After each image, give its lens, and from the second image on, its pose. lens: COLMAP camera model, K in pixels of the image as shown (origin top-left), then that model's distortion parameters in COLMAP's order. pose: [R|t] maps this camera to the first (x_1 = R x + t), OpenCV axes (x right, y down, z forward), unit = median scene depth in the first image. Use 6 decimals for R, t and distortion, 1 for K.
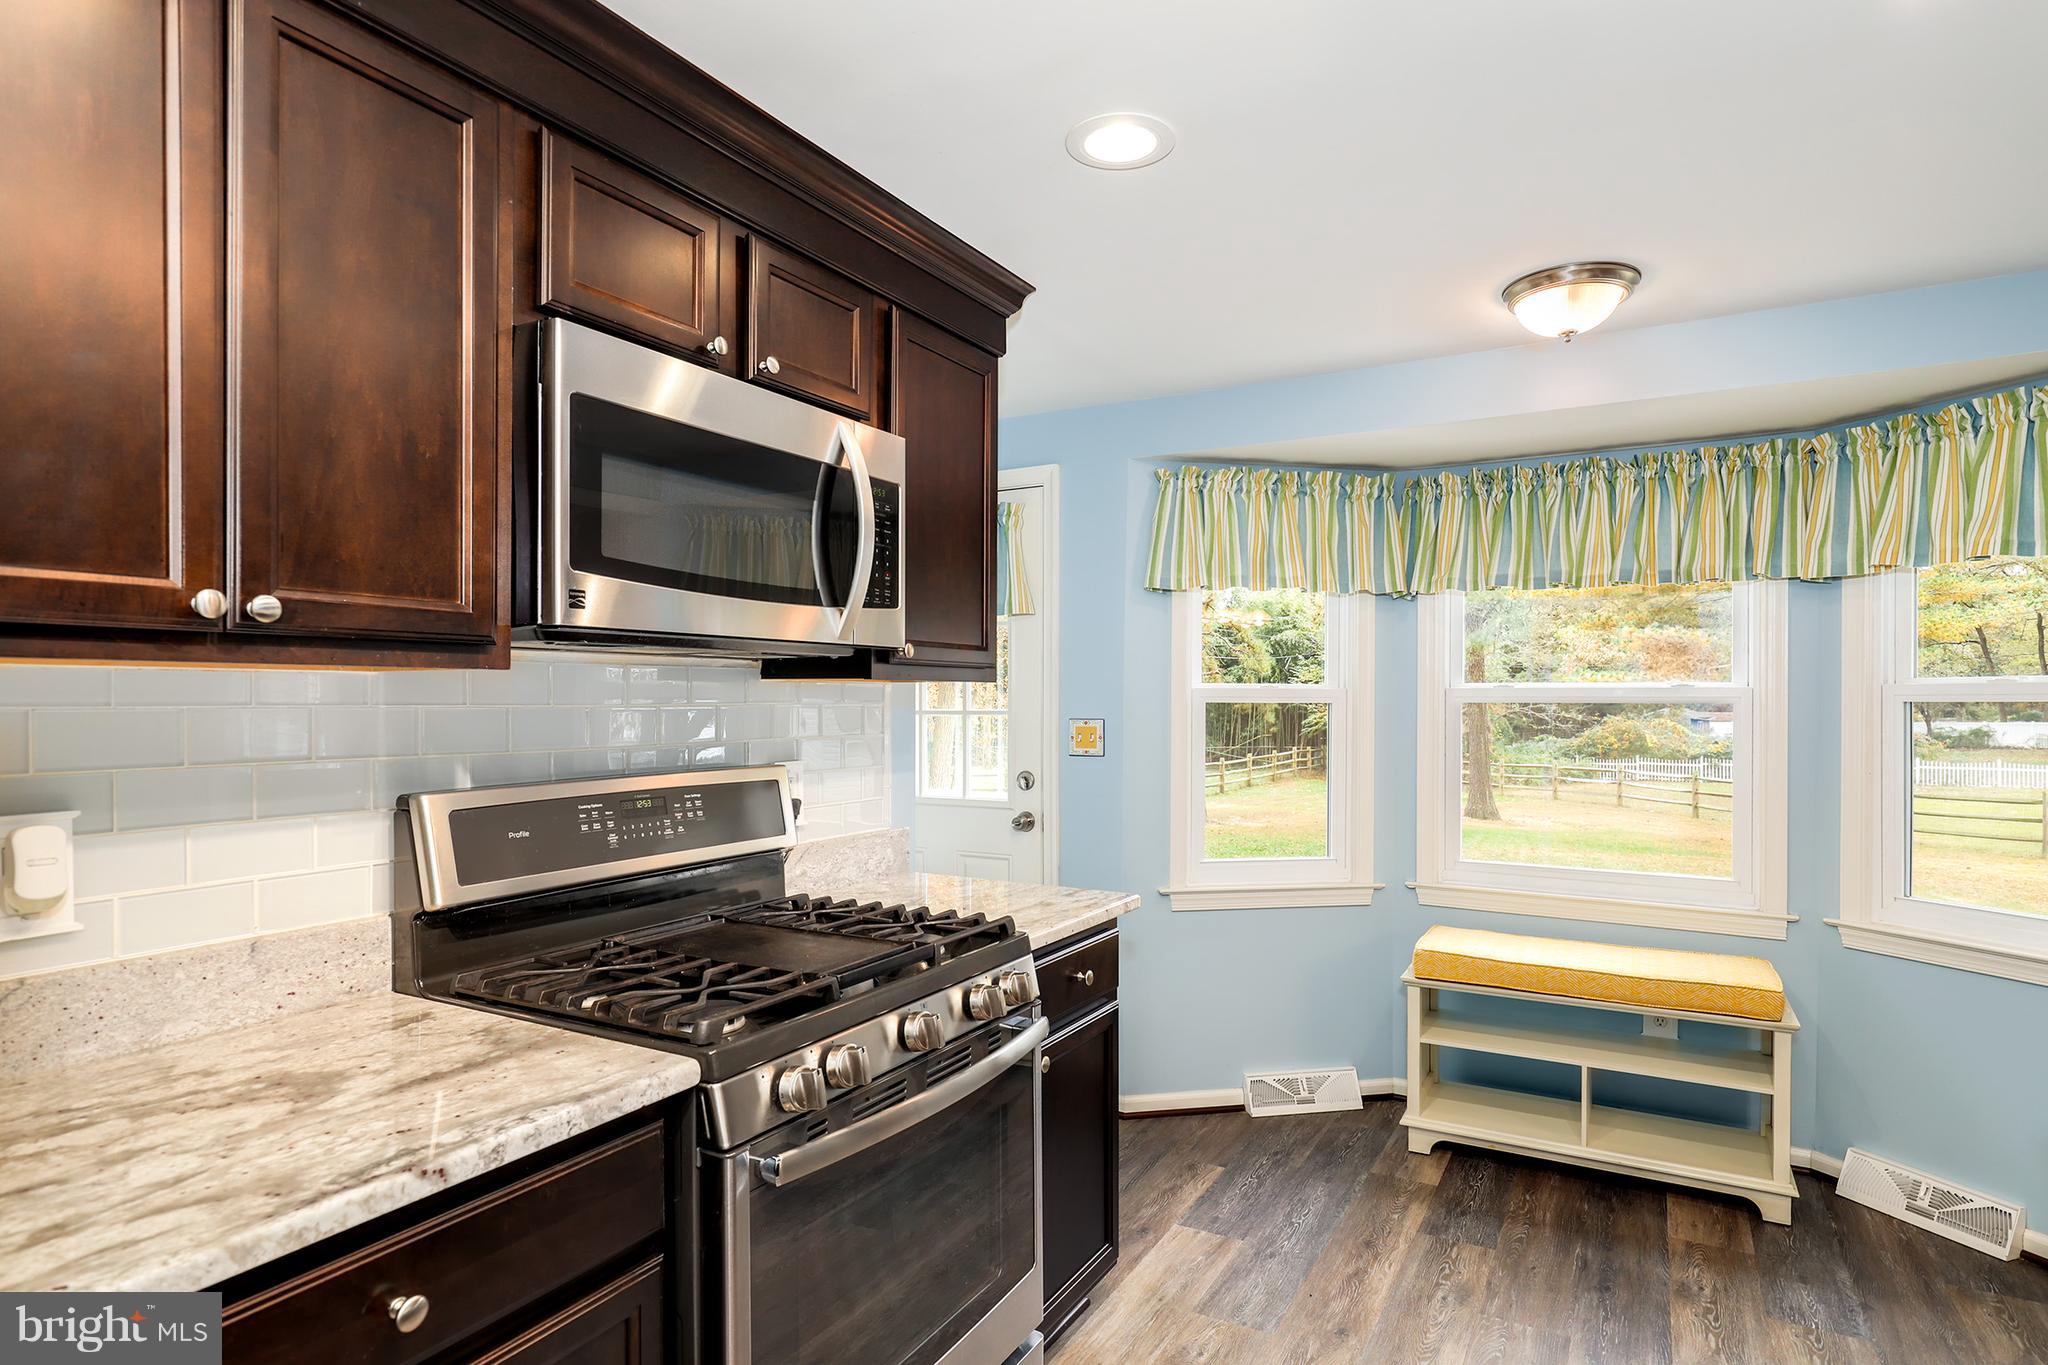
lens RADIAL K [[1087.2, 0, 1031.1], [0, 1087.2, 699.2], [0, 0, 1]] dist [-0.000163, -0.000561]
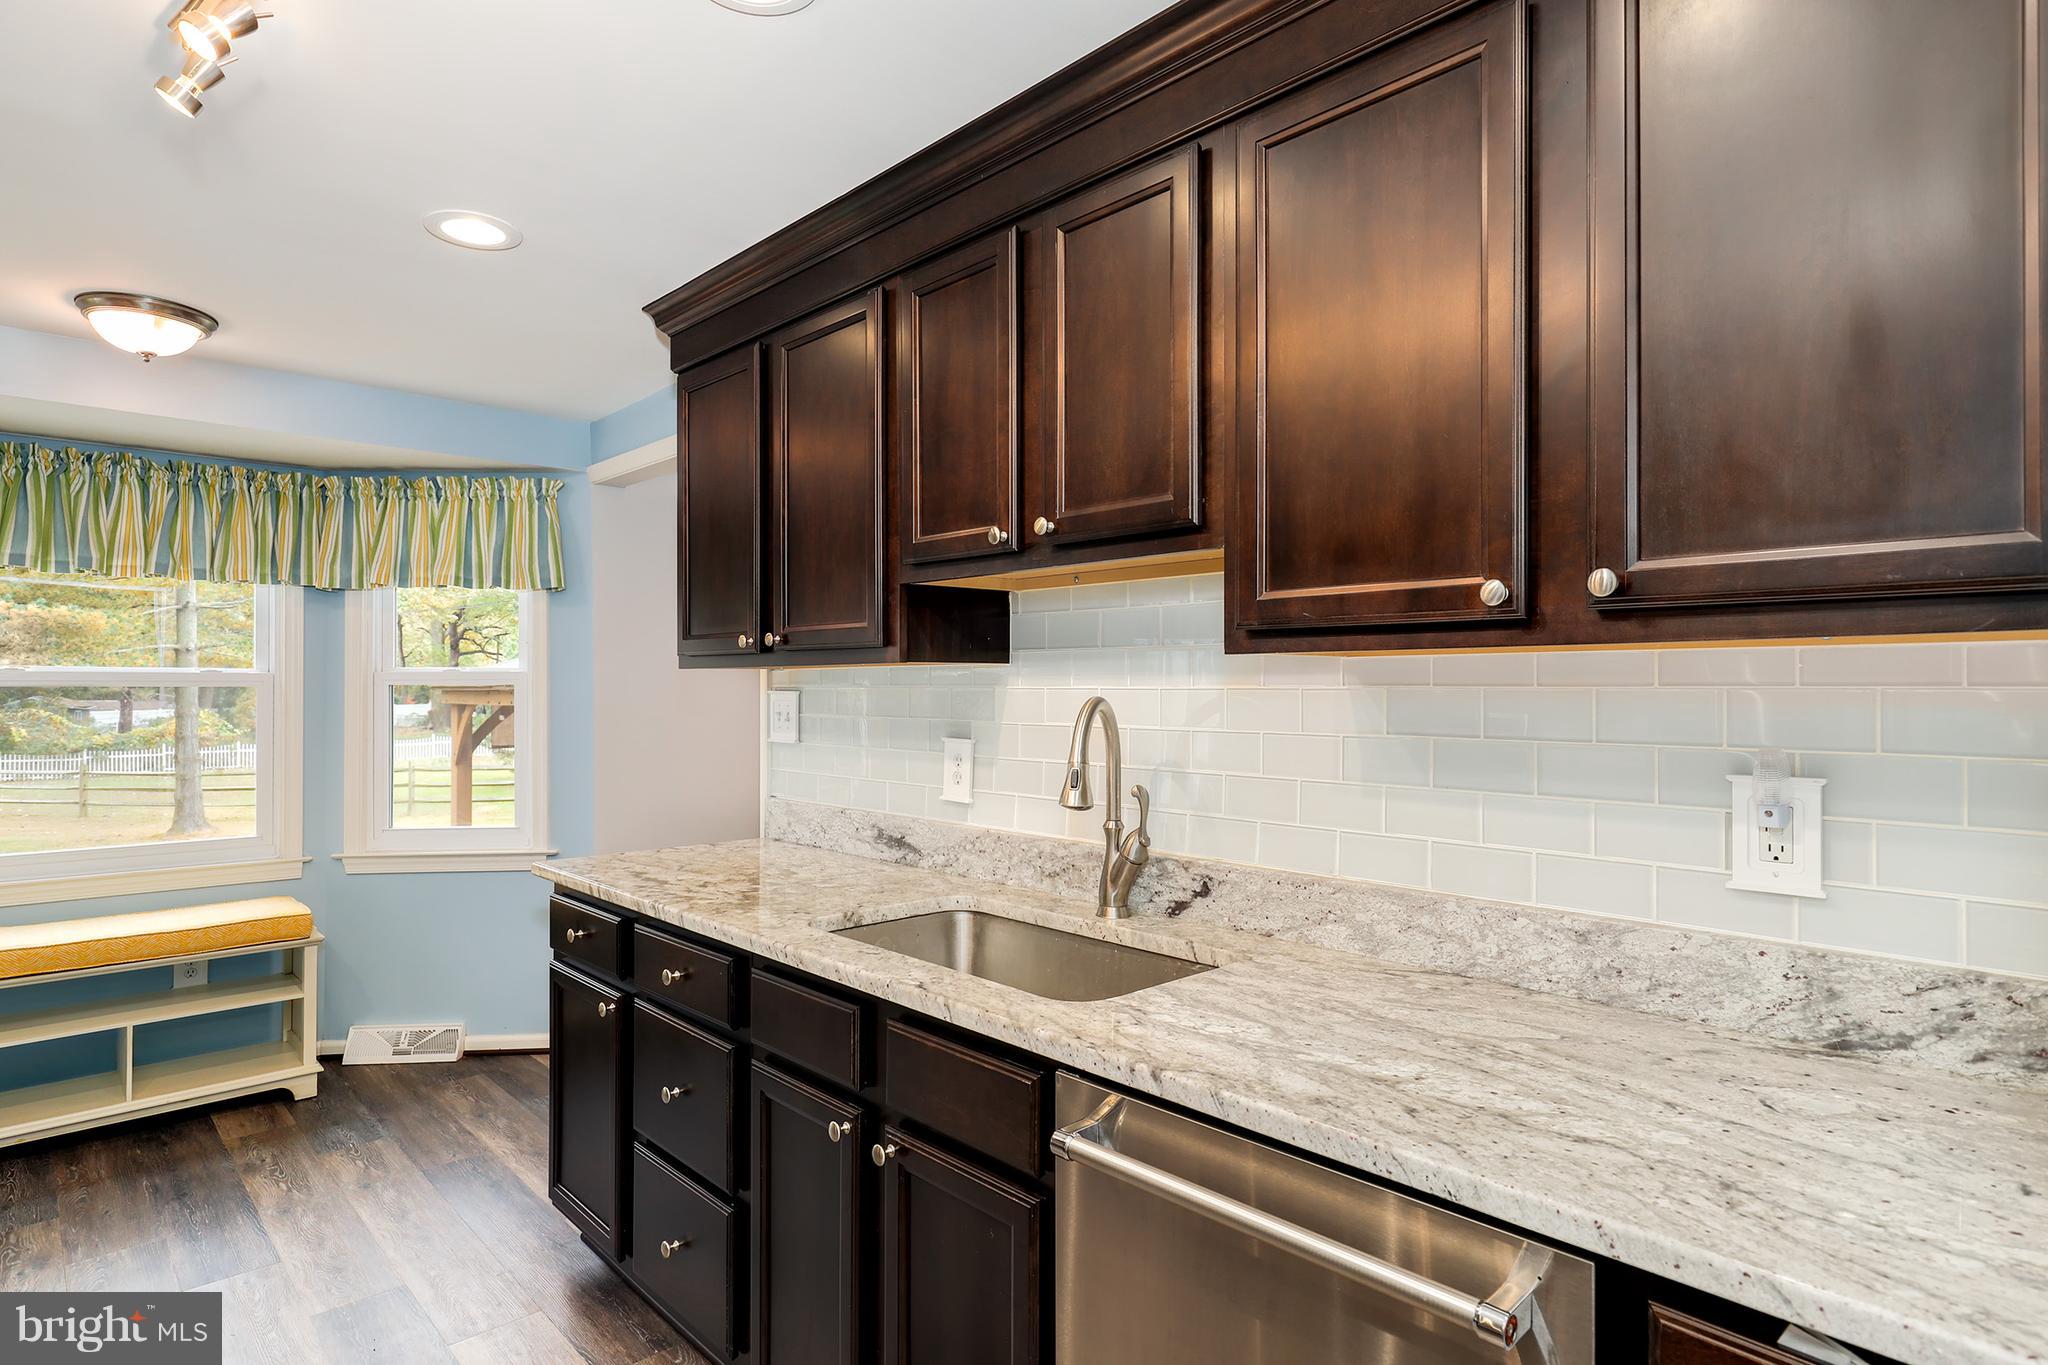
lens RADIAL K [[1087.2, 0, 1028.2], [0, 1087.2, 681.0], [0, 0, 1]] dist [-0.000163, -0.000561]
pose [[0.290705, 0.003740, 0.956805, -0.294652], [0.000714, 0.999991, -0.004126, 0.003866], [-0.956813, 0.001882, 0.290700, -0.178874]]
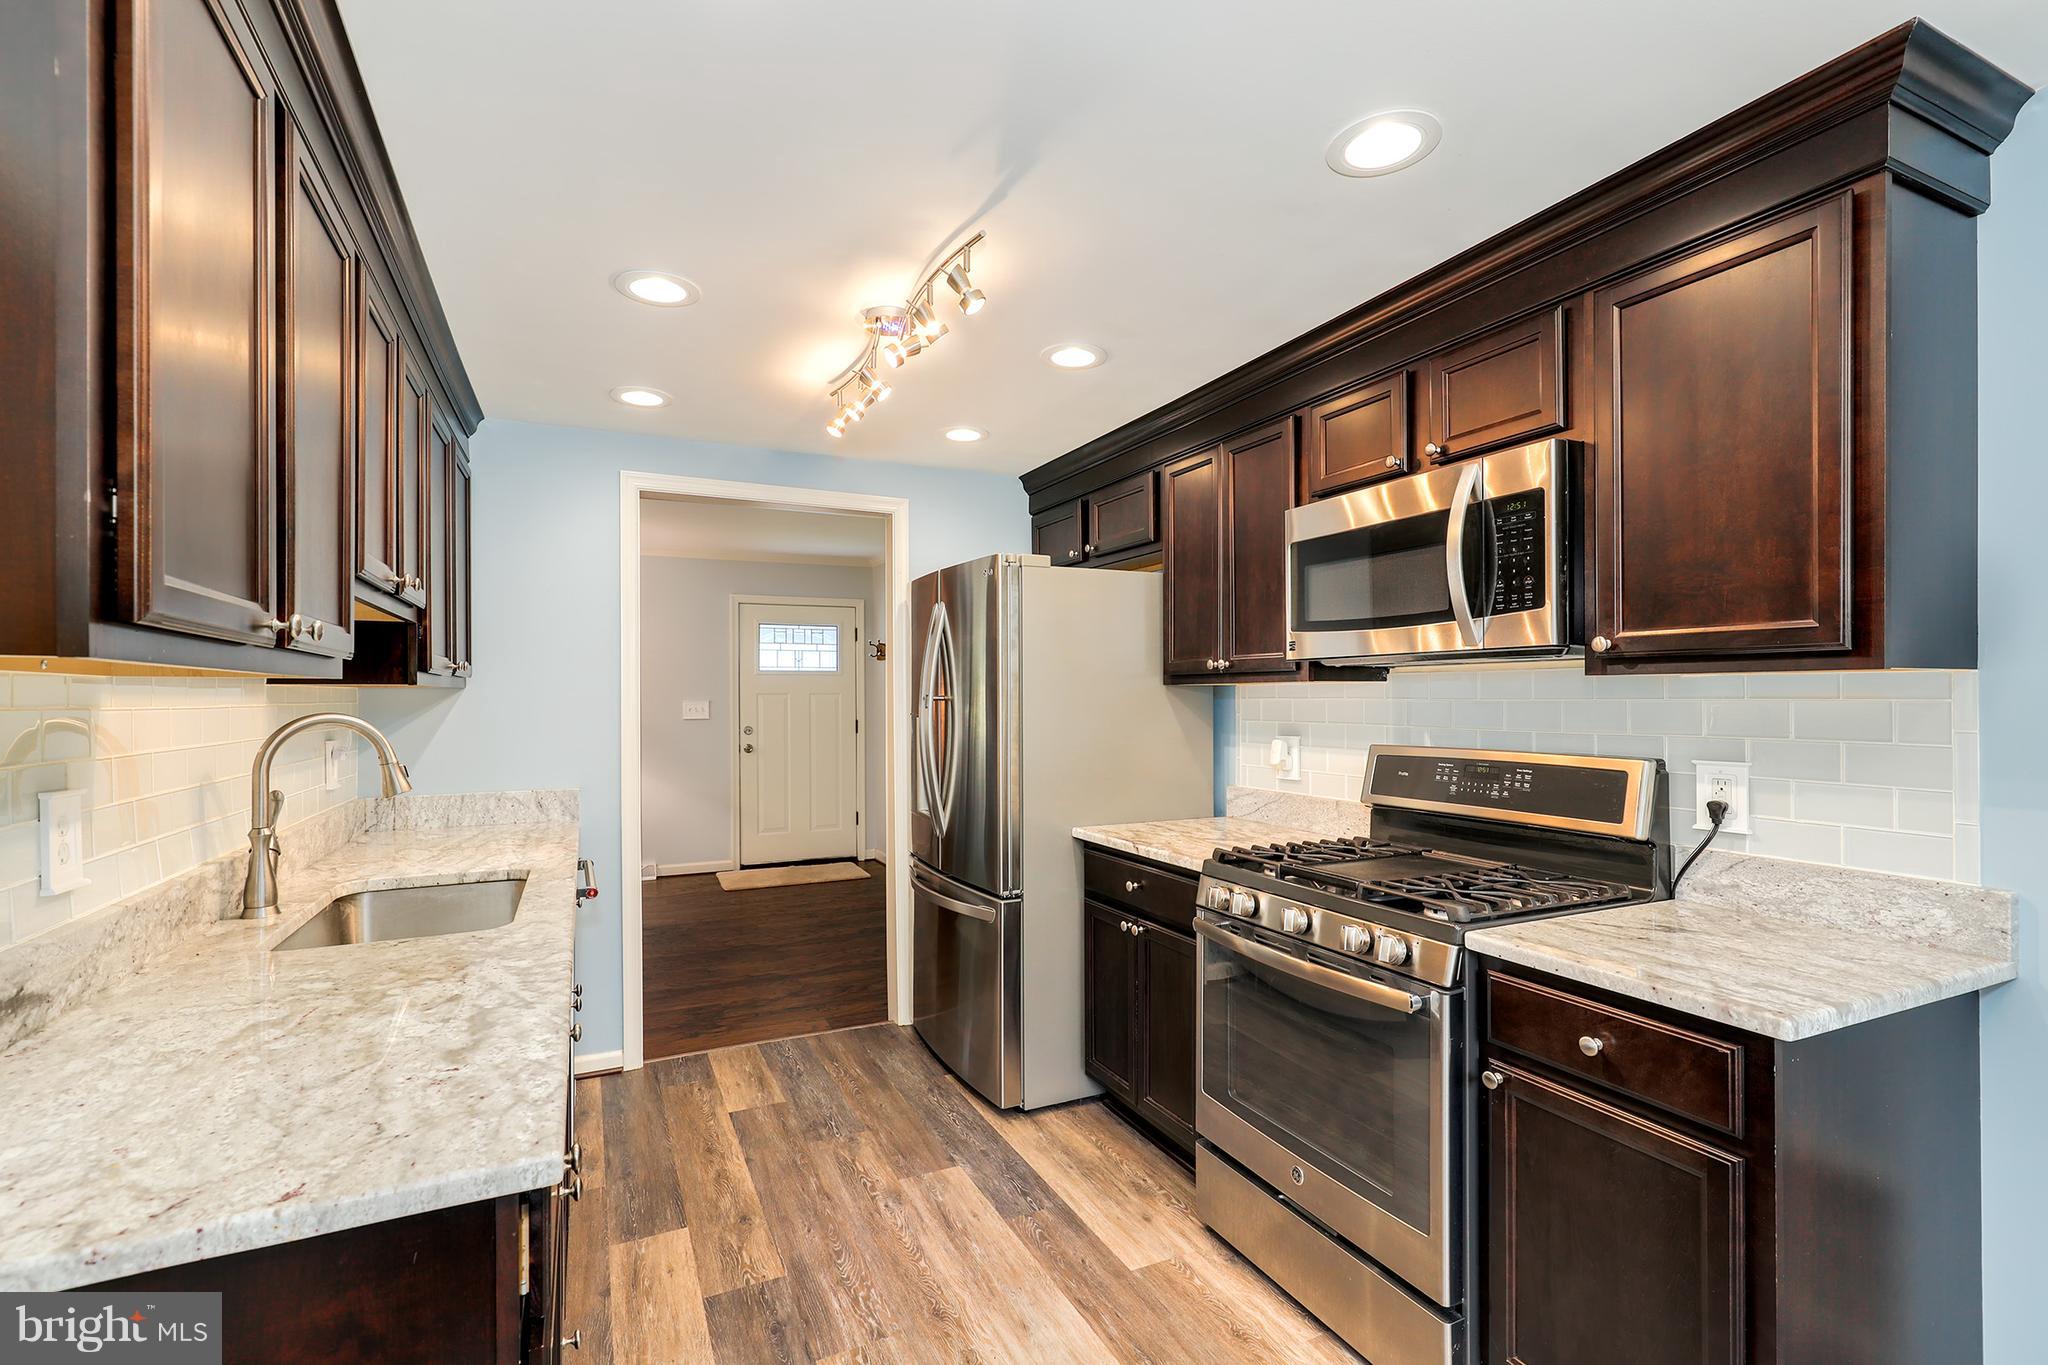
lens RADIAL K [[925.5, 0, 1016.8], [0, 925.5, 692.9], [0, 0, 1]] dist [0.015253, 0.000614]
pose [[-0.575524, -0.001545, -0.817784, 0.699806], [0.002634, 0.999990, -0.003743, -0.000111], [0.817781, -0.004308, -0.575513, 0.864719]]
